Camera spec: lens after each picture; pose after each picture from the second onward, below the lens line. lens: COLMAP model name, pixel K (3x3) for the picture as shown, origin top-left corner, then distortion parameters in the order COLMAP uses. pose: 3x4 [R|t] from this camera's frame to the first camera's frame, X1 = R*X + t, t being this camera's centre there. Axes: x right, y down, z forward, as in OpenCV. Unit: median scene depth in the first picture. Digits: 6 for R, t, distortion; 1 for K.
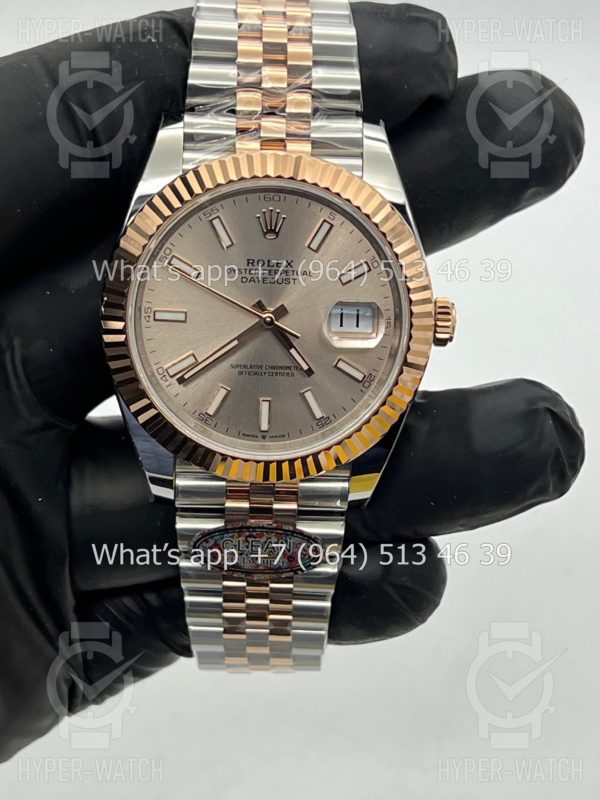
lens RADIAL K [[1854.1, 0, 299.6], [0, 1854.1, 382.6], [0, 0, 1]] dist [0.281380, -0.125682]
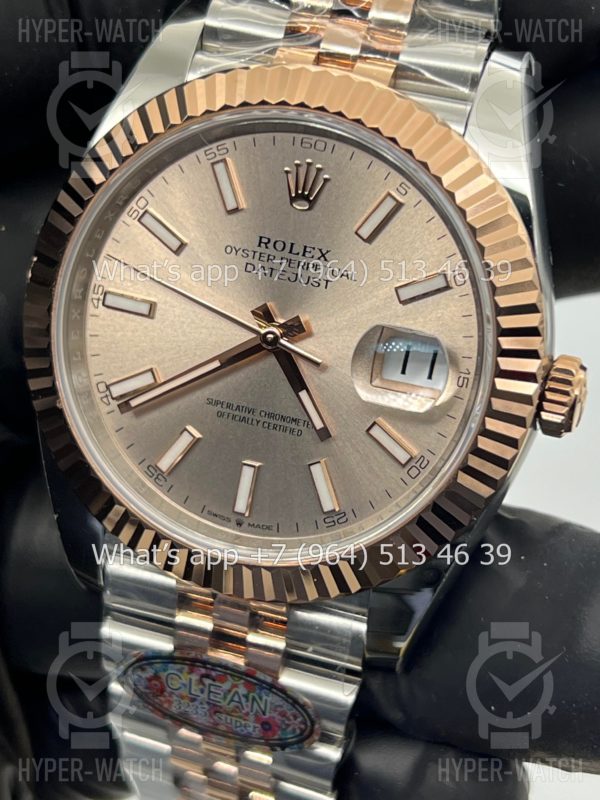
lens RADIAL K [[1854.1, 0, 299.6], [0, 1854.1, 382.6], [0, 0, 1]] dist [0.281380, -0.125682]
pose [[0.942637, 0.183378, -0.278941, 0.166138], [-0.197537, 0.980019, -0.023273, -0.006357], [0.269099, 0.077039, 0.960026, 0.405897]]
